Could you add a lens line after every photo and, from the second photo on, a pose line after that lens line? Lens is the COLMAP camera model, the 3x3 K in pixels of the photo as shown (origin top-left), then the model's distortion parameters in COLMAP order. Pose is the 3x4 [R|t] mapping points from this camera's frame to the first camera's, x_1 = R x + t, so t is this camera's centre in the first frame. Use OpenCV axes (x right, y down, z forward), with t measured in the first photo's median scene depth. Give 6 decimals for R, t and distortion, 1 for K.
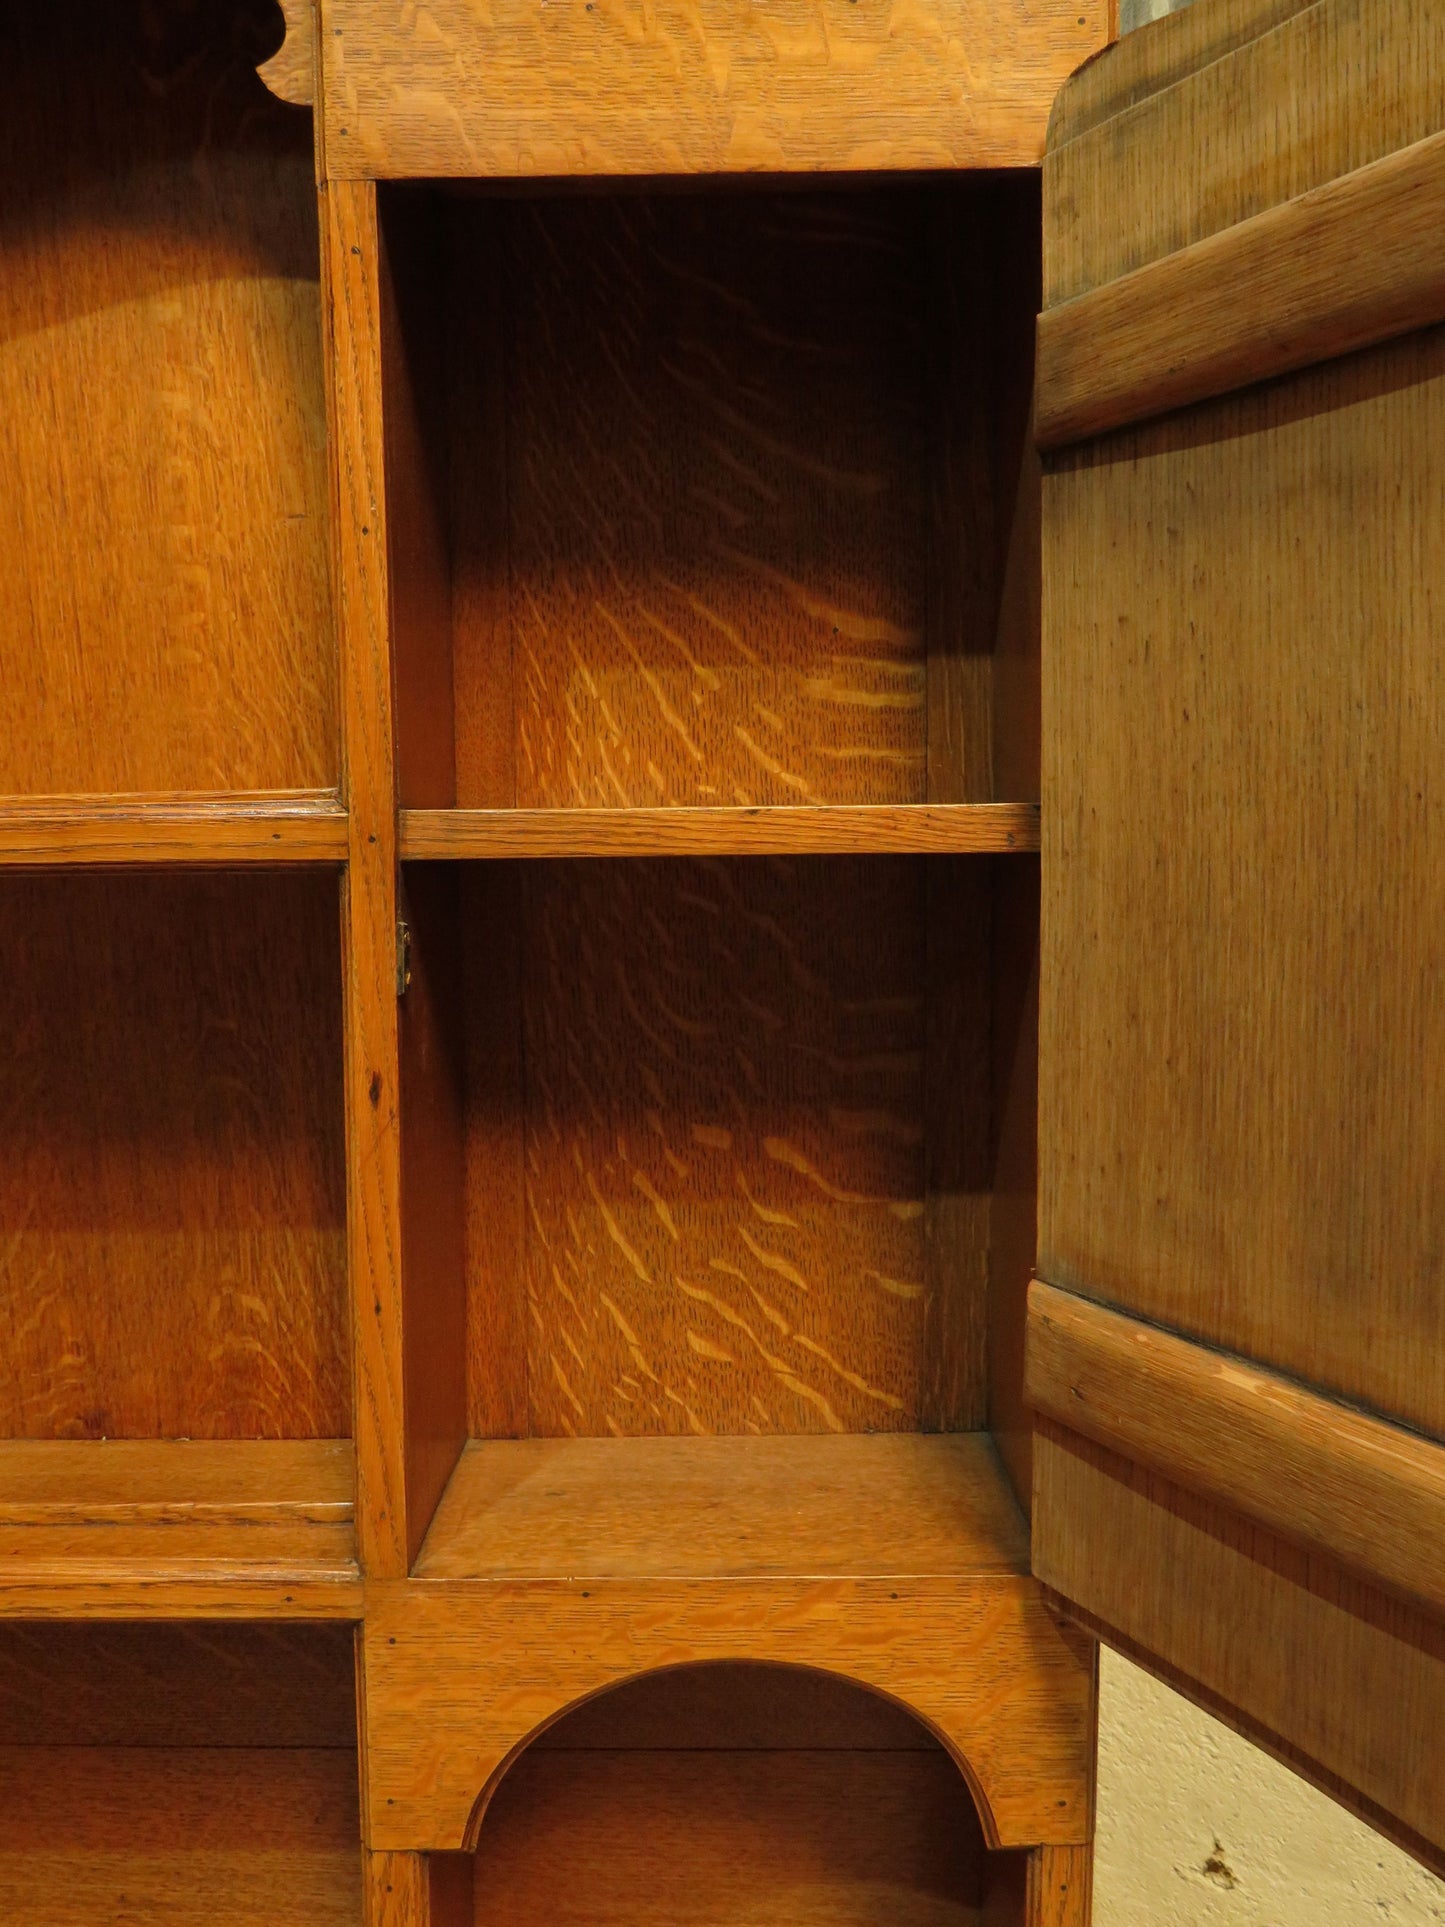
lens RADIAL K [[1551.2, 0, 712.8], [0, 1551.2, 965.1], [0, 0, 1]] dist [-0.015612, -0.008174]
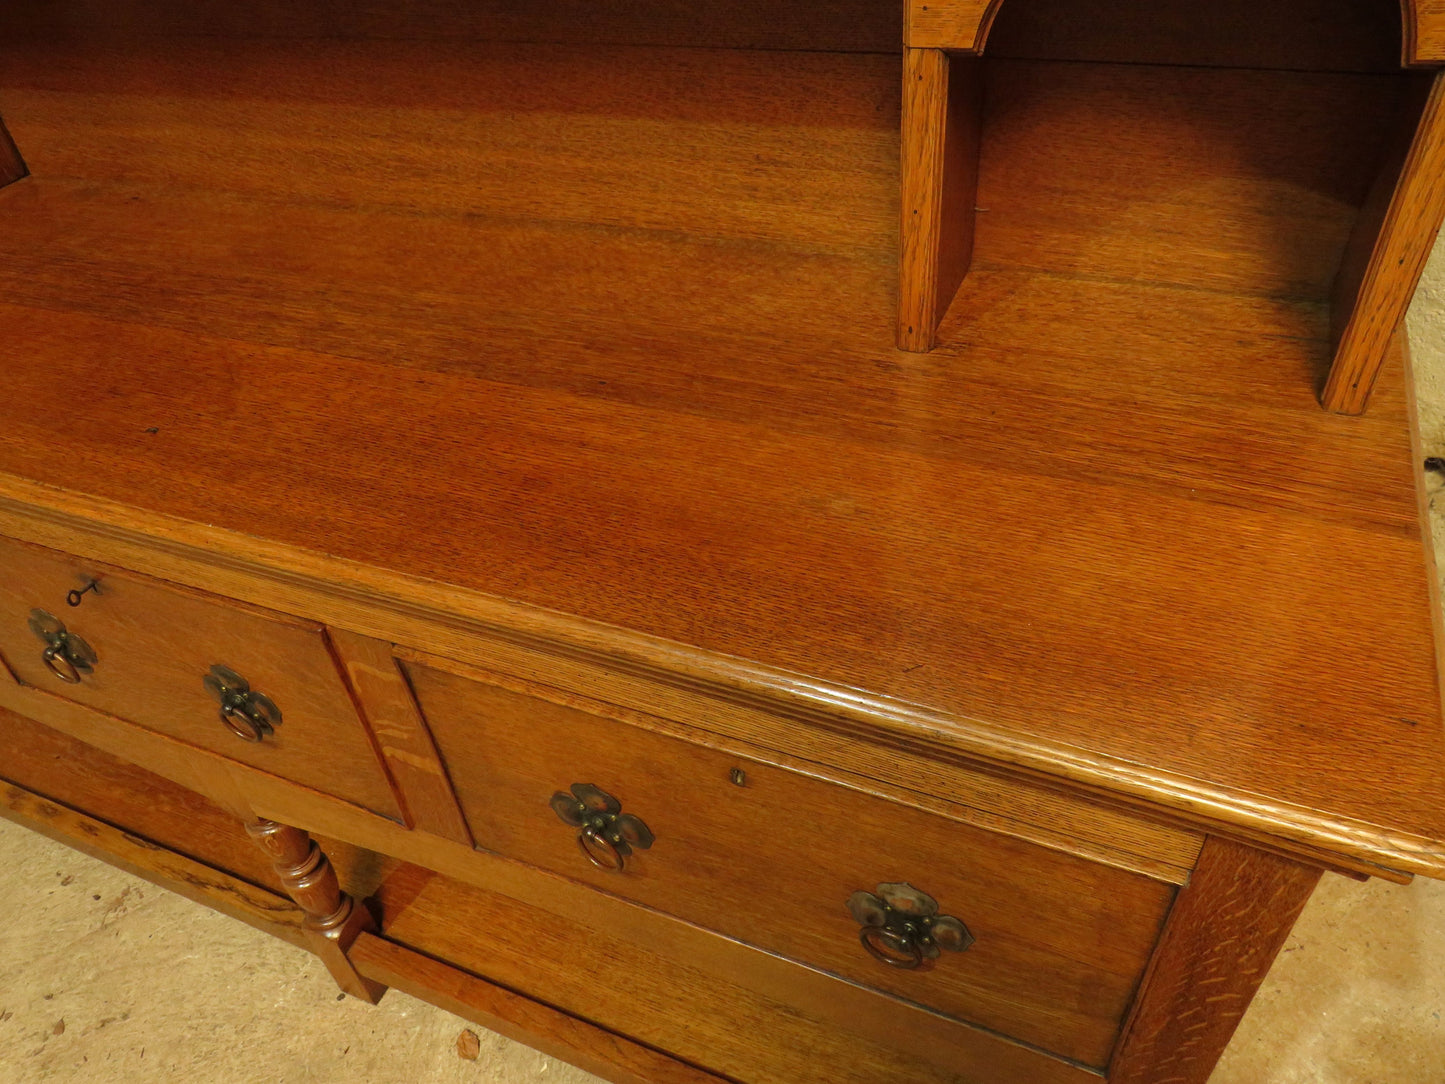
lens RADIAL K [[1029.2, 0, 718.2], [0, 1029.2, 556.9], [0, 0, 1]] dist [-0.023566, 0.002016]
pose [[0.915653, 0.198993, -0.349259, 0.036757], [0.053562, 0.800718, 0.596642, 0.327727], [0.398386, -0.565024, 0.722522, -0.024798]]
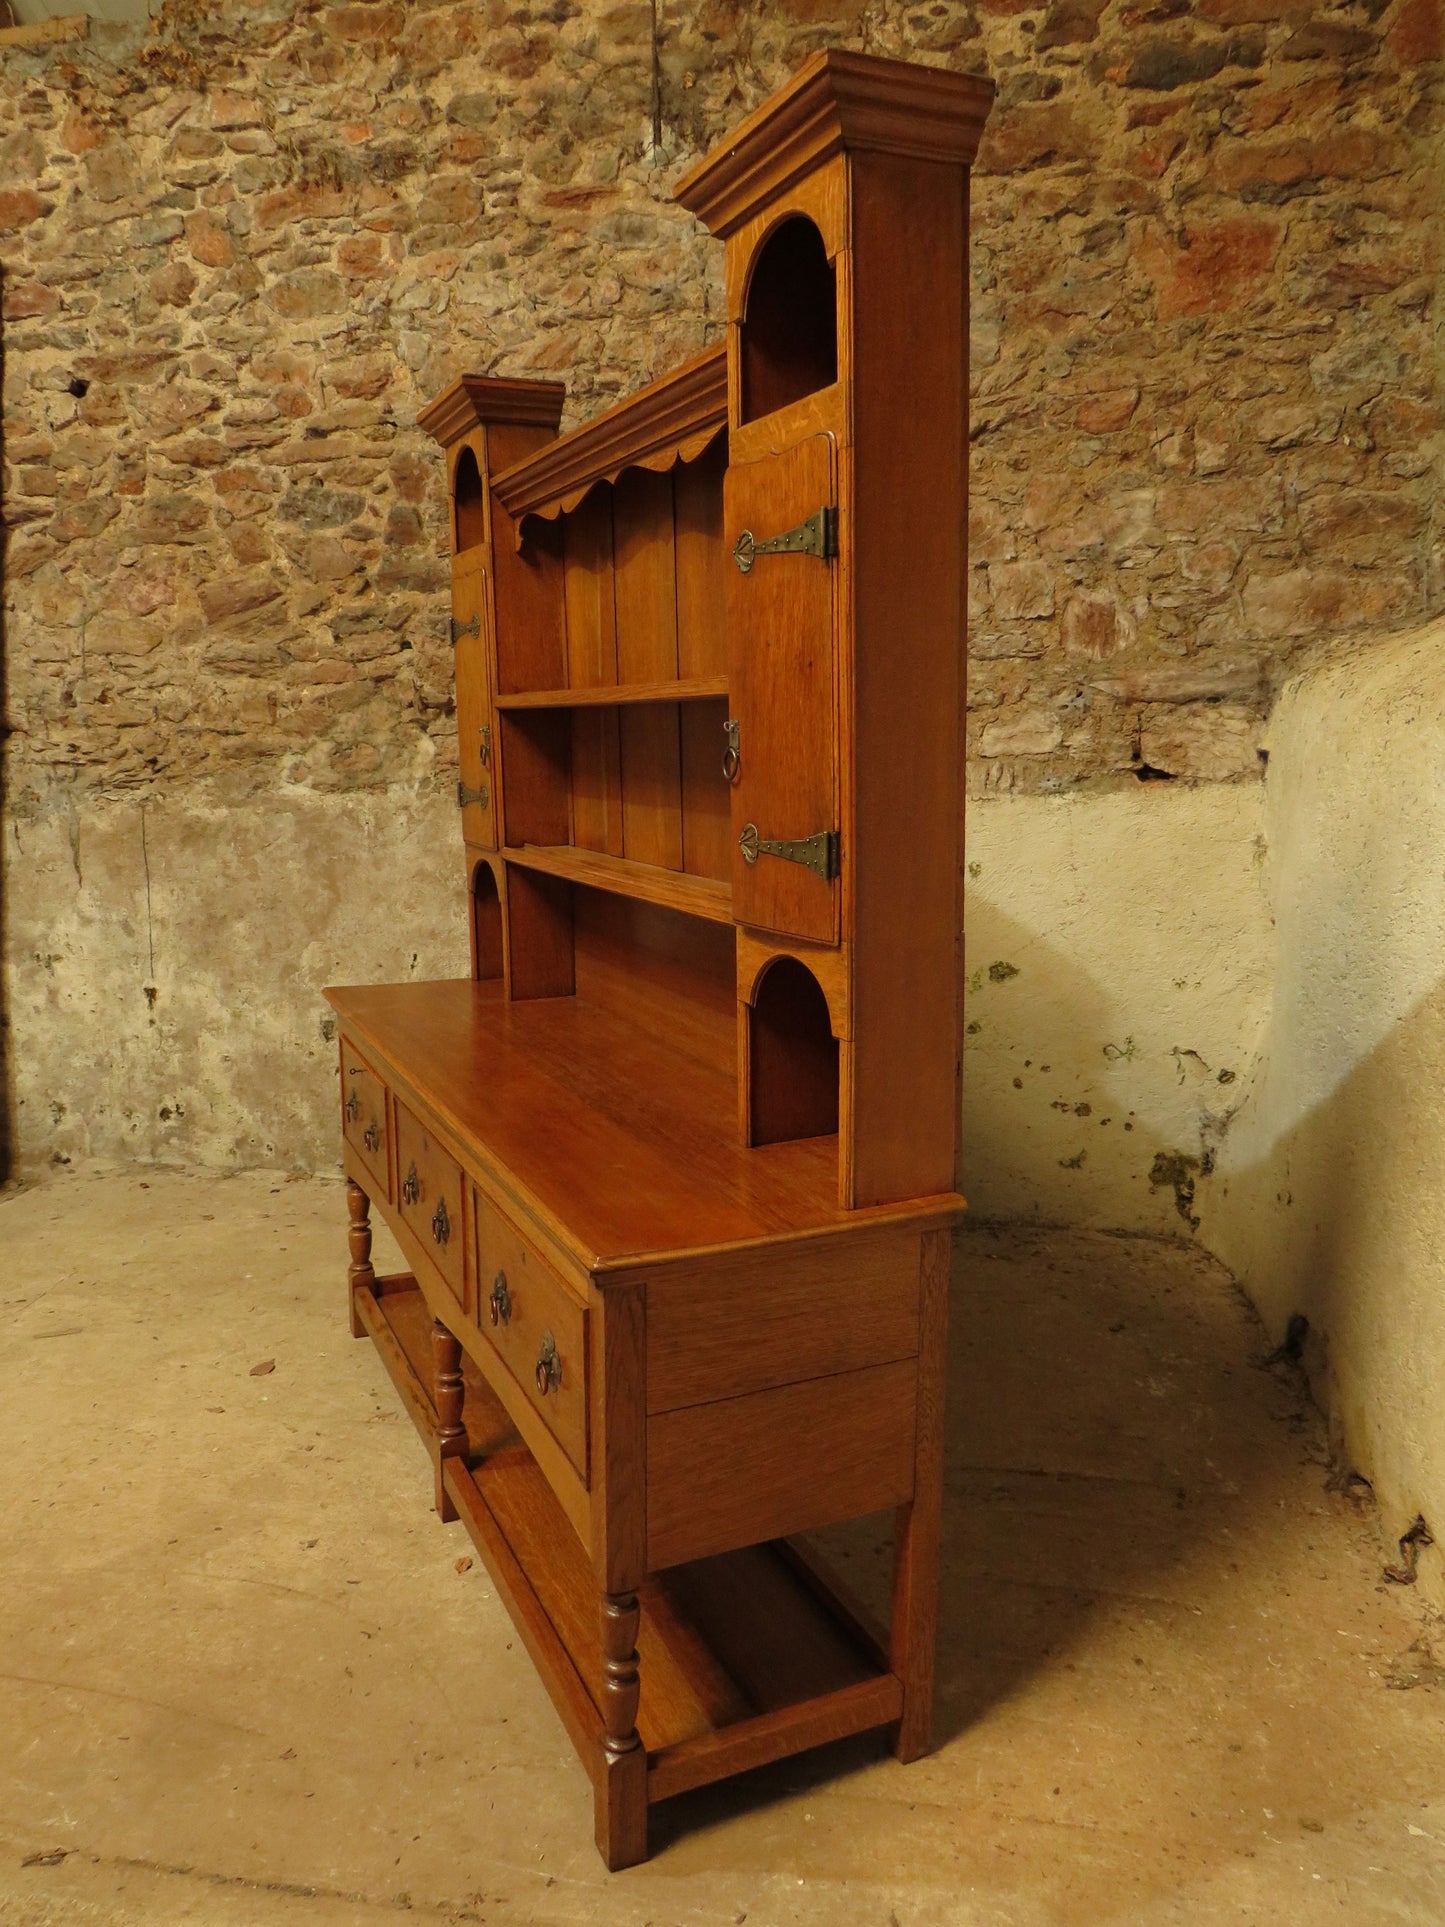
lens RADIAL K [[1372.5, 0, 717.4], [0, 1372.5, 973.4], [0, 0, 1]] dist [-0.023566, 0.002016]
pose [[0.420880, 0.162190, -0.892499, 2.022508], [-0.064766, 0.986748, 0.148776, 0.079562], [0.904801, -0.004813, 0.425806, -0.234853]]
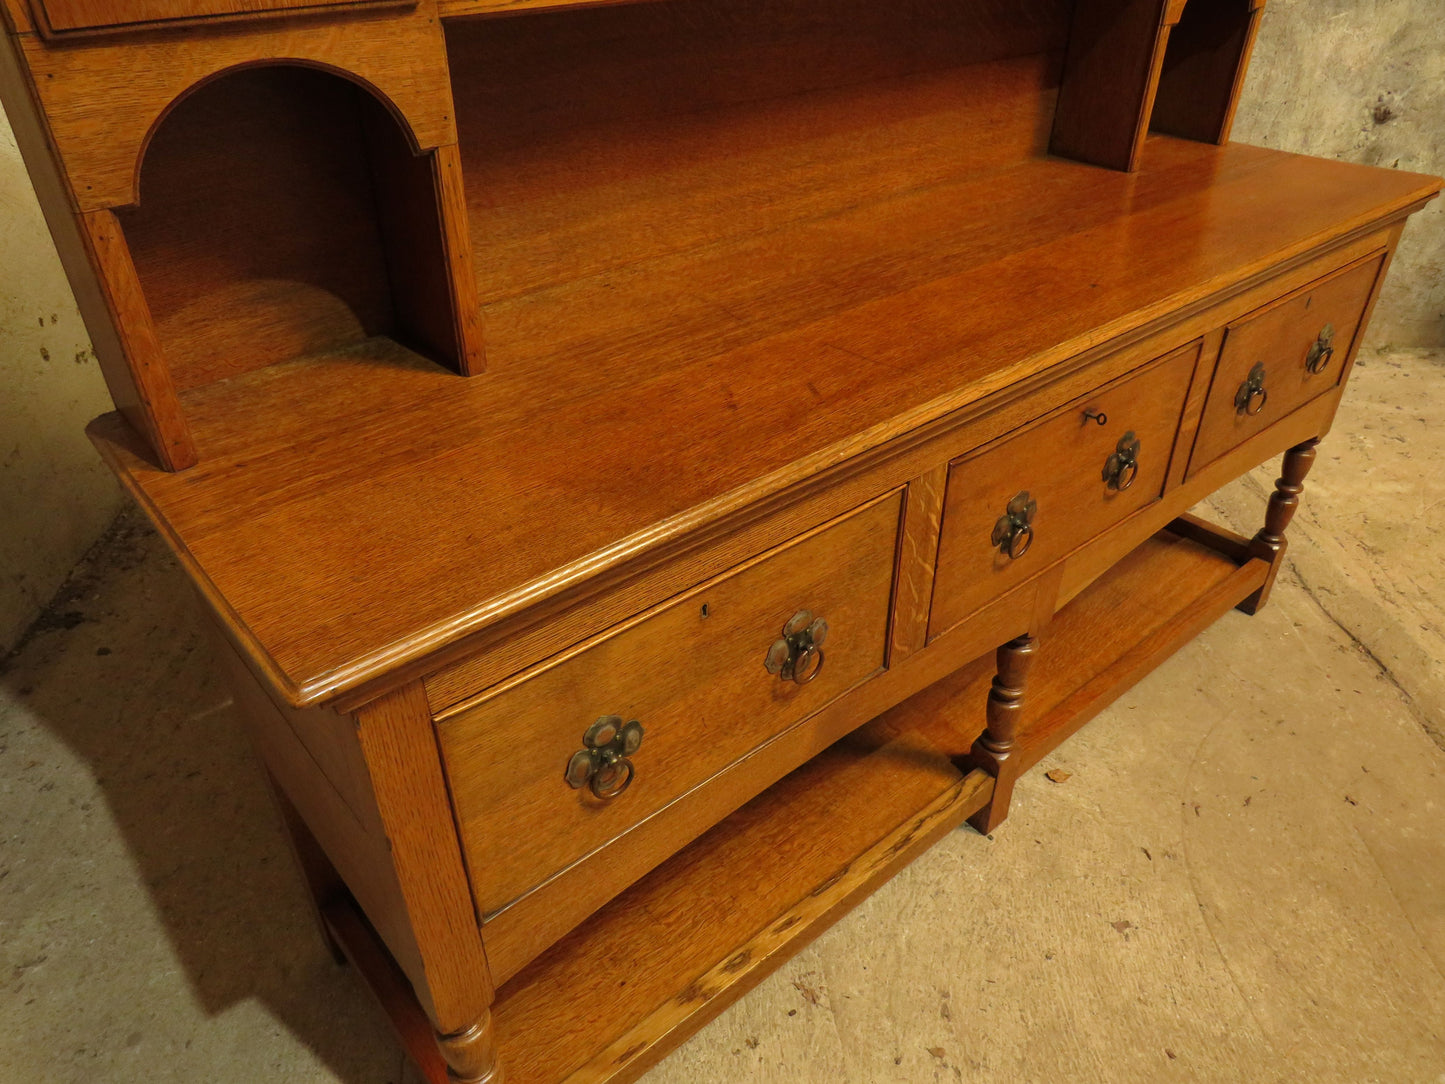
lens RADIAL K [[1029.2, 0, 723.9], [0, 1029.2, 550.6], [0, 0, 1]] dist [-0.023566, 0.002016]
pose [[0.763574, -0.363499, 0.533688, -2.254430], [0.049312, 0.856913, 0.513097, 0.312023], [-0.643834, -0.365470, 0.672241, -0.288060]]
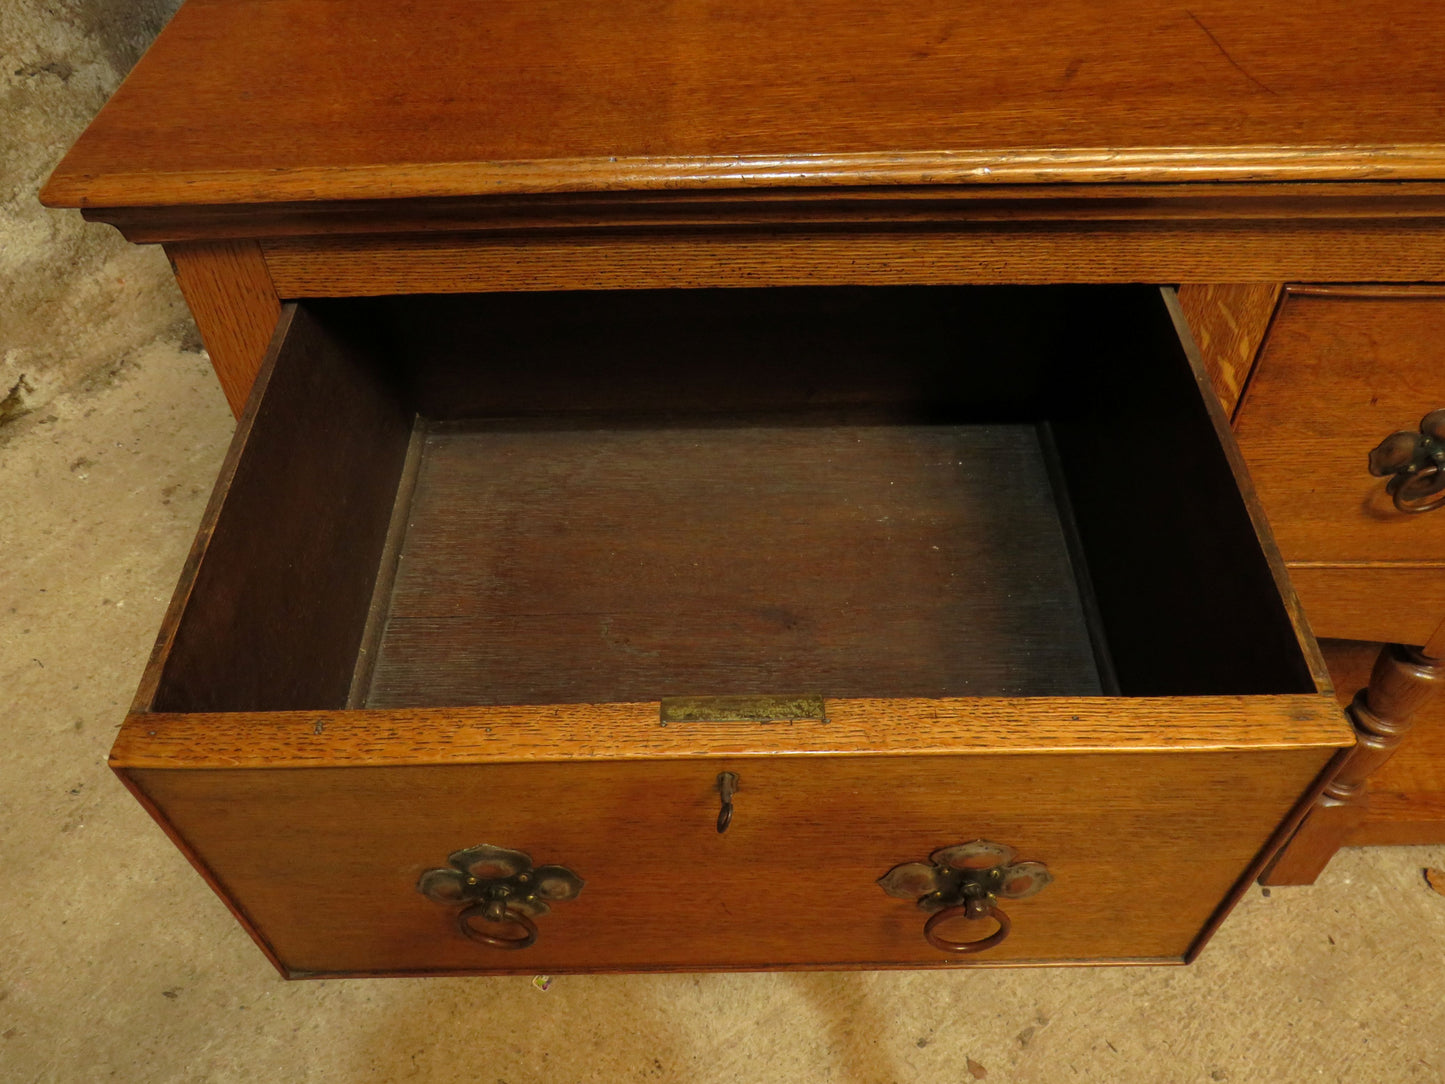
lens RADIAL K [[1163.2, 0, 722.8], [0, 1163.2, 561.3], [0, 0, 1]] dist [-0.015612, -0.008174]
pose [[0.999873, -0.014877, -0.005726, -1.680922], [0.014732, 0.725121, 0.688464, 0.477544], [-0.006091, -0.688461, 0.725248, -0.278718]]
